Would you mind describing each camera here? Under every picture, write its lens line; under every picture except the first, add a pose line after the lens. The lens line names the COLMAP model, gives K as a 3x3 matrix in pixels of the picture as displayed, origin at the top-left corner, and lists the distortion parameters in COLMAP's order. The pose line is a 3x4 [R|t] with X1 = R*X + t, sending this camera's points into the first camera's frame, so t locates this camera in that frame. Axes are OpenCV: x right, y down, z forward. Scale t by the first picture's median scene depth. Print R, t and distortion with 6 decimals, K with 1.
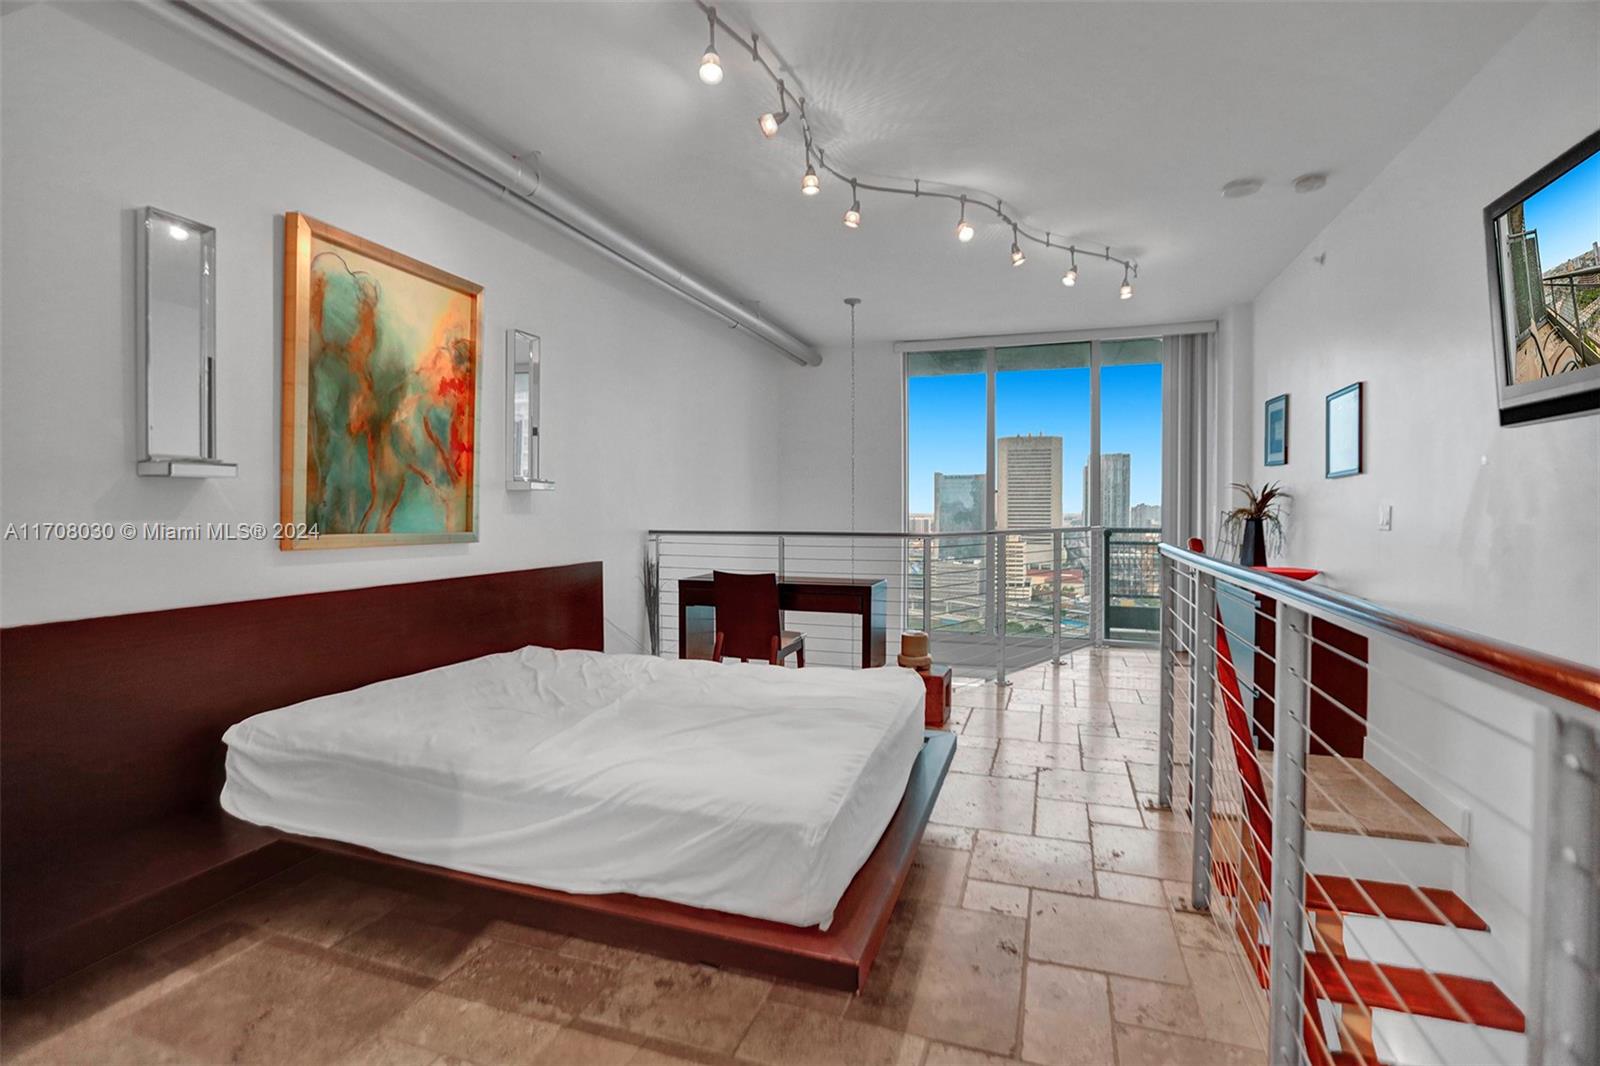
lens RADIAL K [[770.0, 0, 800.1], [0, 770.0, 511.6], [0, 0, 1]] dist [-0.087616, 0.079262]
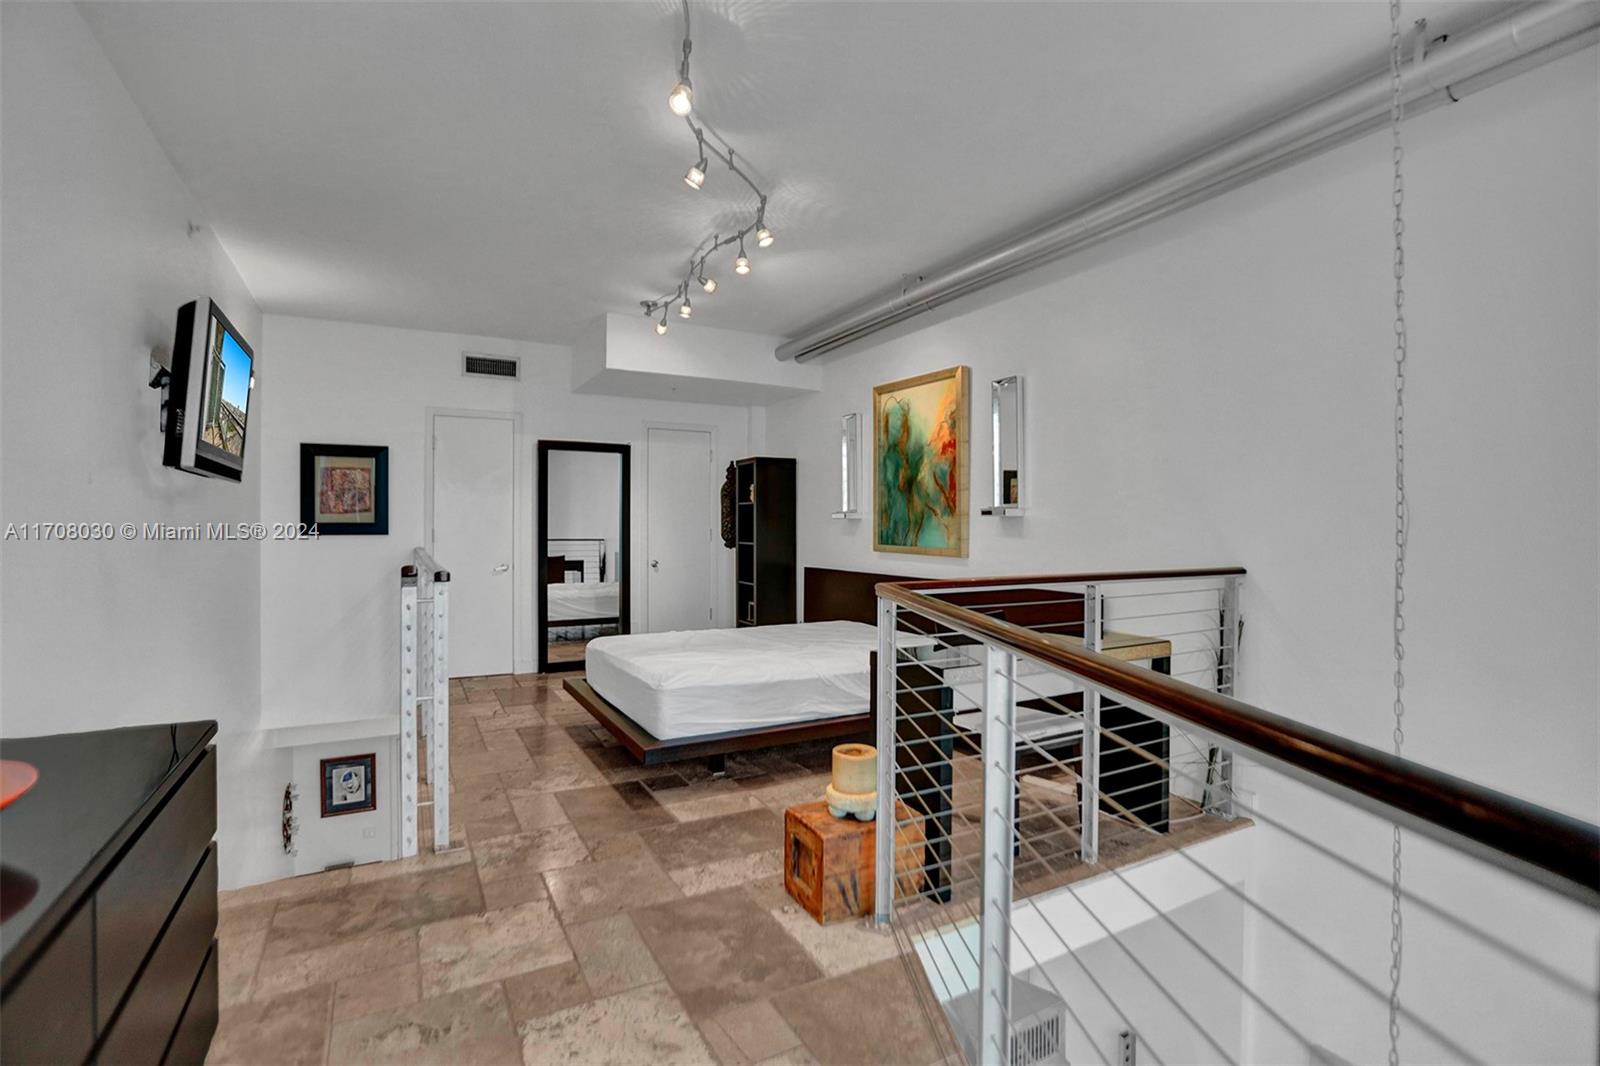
lens RADIAL K [[726.4, 0, 784.1], [0, 726.4, 547.2], [0, 0, 1]] dist [-0.020035, 0.000091]
pose [[-0.674828, 0.015241, -0.737818, 0.775322], [-0.005908, 0.999643, 0.026054, -0.009009], [0.737951, 0.021941, -0.674497, 1.726372]]
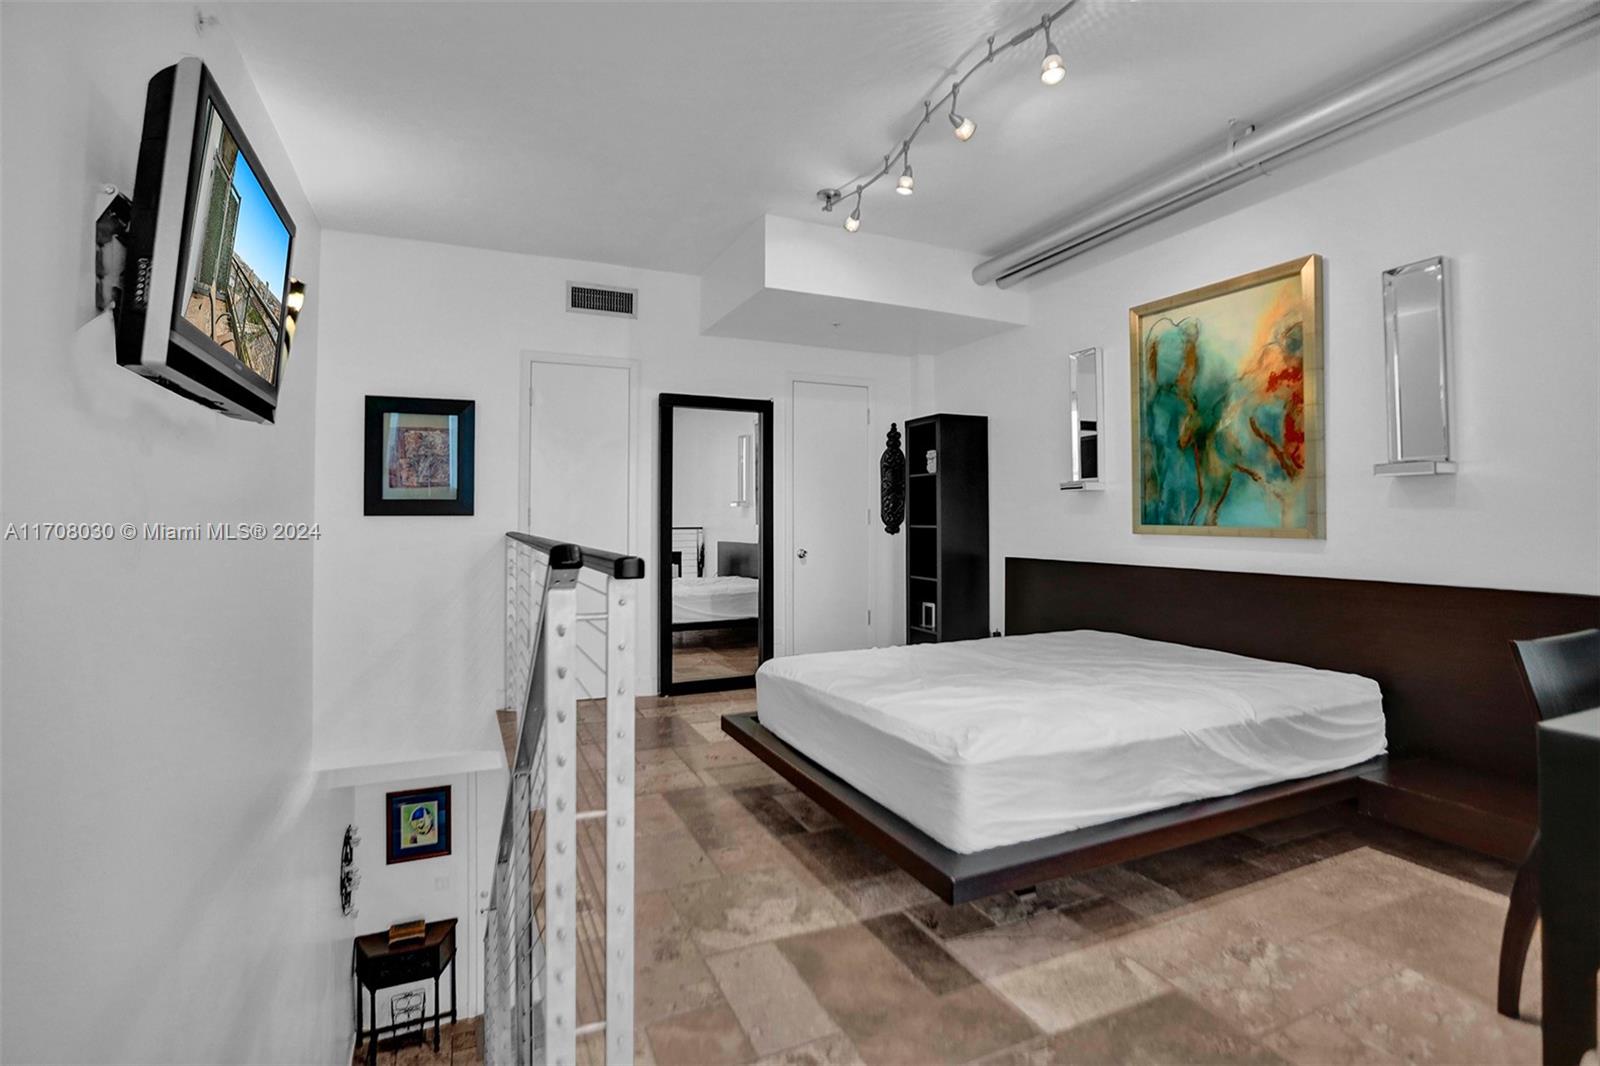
lens RADIAL K [[735.4, 0, 794.4], [0, 735.4, 522.3], [0, 0, 1]] dist [-0.047316, 0.020820]
pose [[-0.719878, -0.001220, -0.694099, 0.649766], [-0.001772, 0.999998, 0.000079, 0.022167], [0.694098, 0.001287, -0.719879, 1.253276]]
